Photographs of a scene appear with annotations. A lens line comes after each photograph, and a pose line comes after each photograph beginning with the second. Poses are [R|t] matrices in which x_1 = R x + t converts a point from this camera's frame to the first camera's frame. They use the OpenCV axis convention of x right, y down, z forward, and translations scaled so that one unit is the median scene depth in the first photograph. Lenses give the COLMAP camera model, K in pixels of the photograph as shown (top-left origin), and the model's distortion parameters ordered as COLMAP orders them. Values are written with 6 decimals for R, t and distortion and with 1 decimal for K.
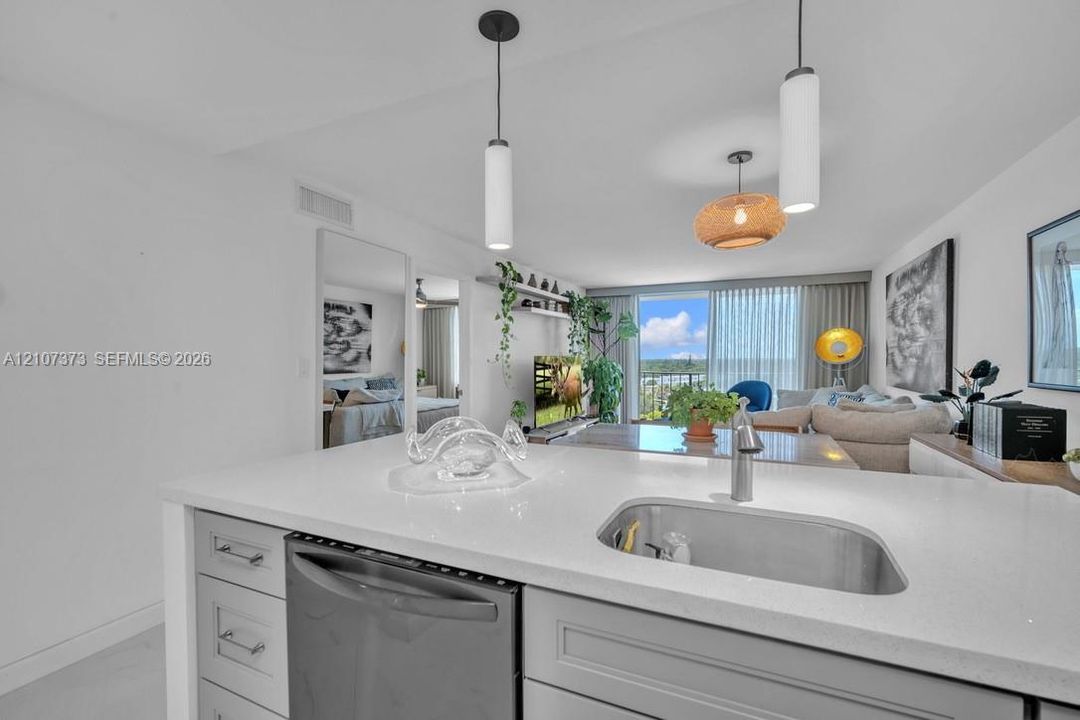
lens RADIAL K [[465.9, 0, 541.3], [0, 465.9, 365.5], [0, 0, 1]] dist [-0.011125, 0.000108]
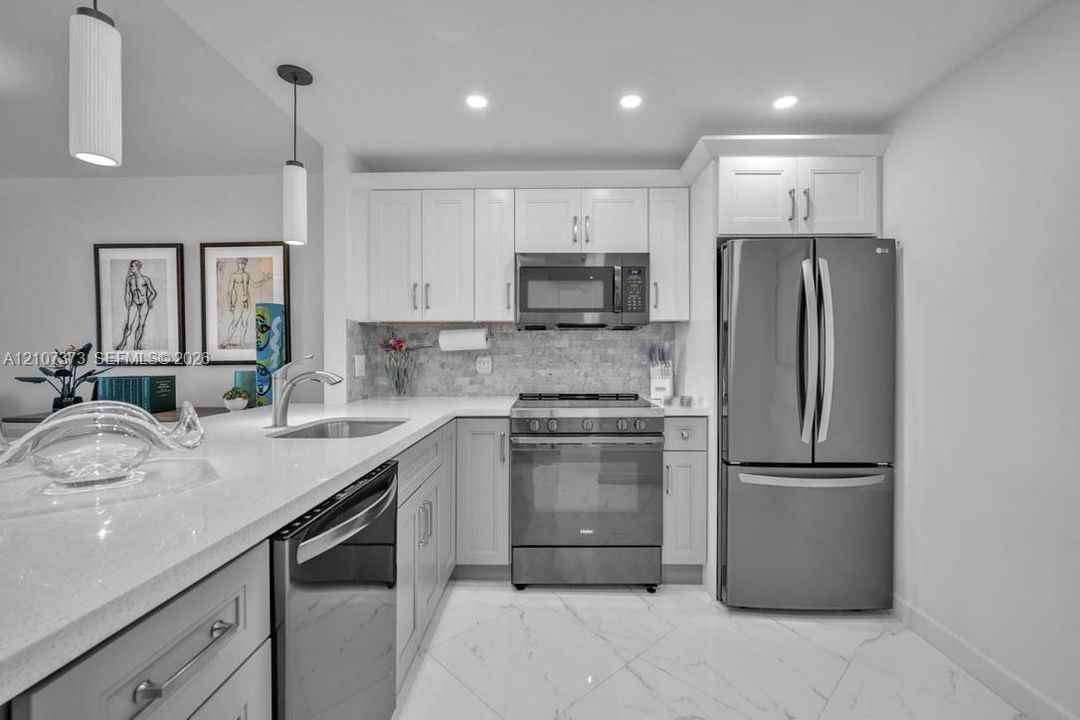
lens RADIAL K [[465.9, 0, 545.0], [0, 465.9, 357.1], [0, 0, 1]] dist [-0.011125, 0.000108]
pose [[-0.412116, -0.001090, 0.911131, -0.309910], [0.016724, 0.999822, 0.008760, 0.017096], [-0.910978, 0.018848, -0.412024, 0.203234]]
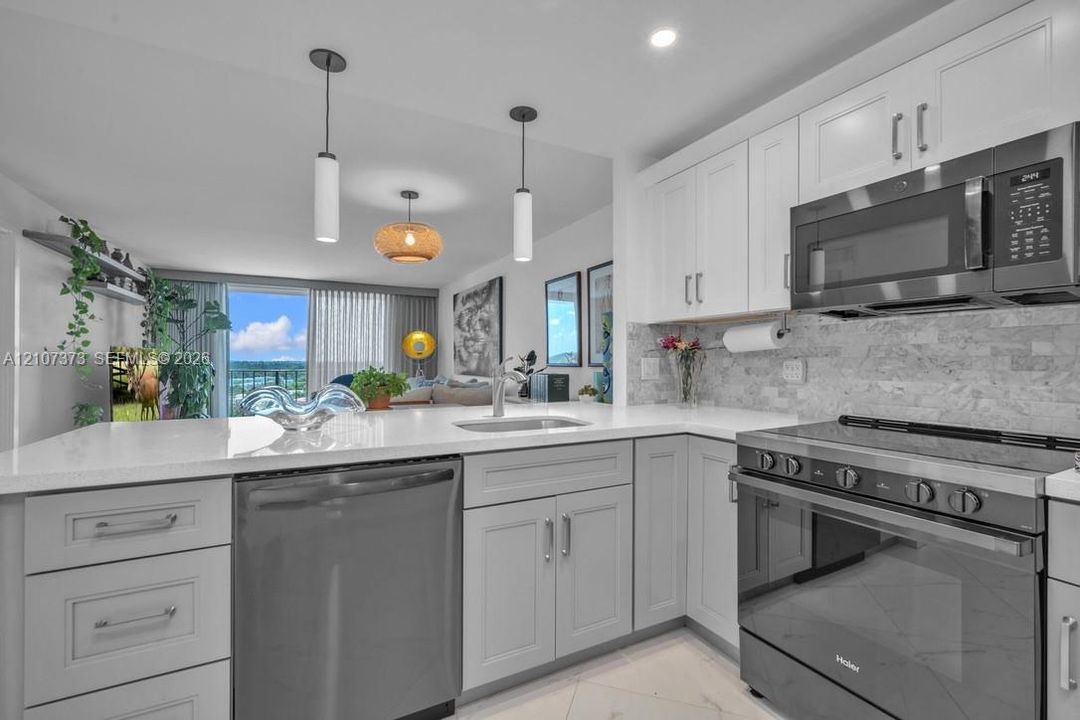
lens RADIAL K [[465.9, 0, 546.1], [0, 465.9, 360.9], [0, 0, 1]] dist [-0.011125, 0.000108]
pose [[0.598360, 0.002129, 0.801224, -0.215818], [0.011056, 0.999879, -0.010914, 0.024042], [-0.801151, 0.015389, 0.598264, -0.052881]]
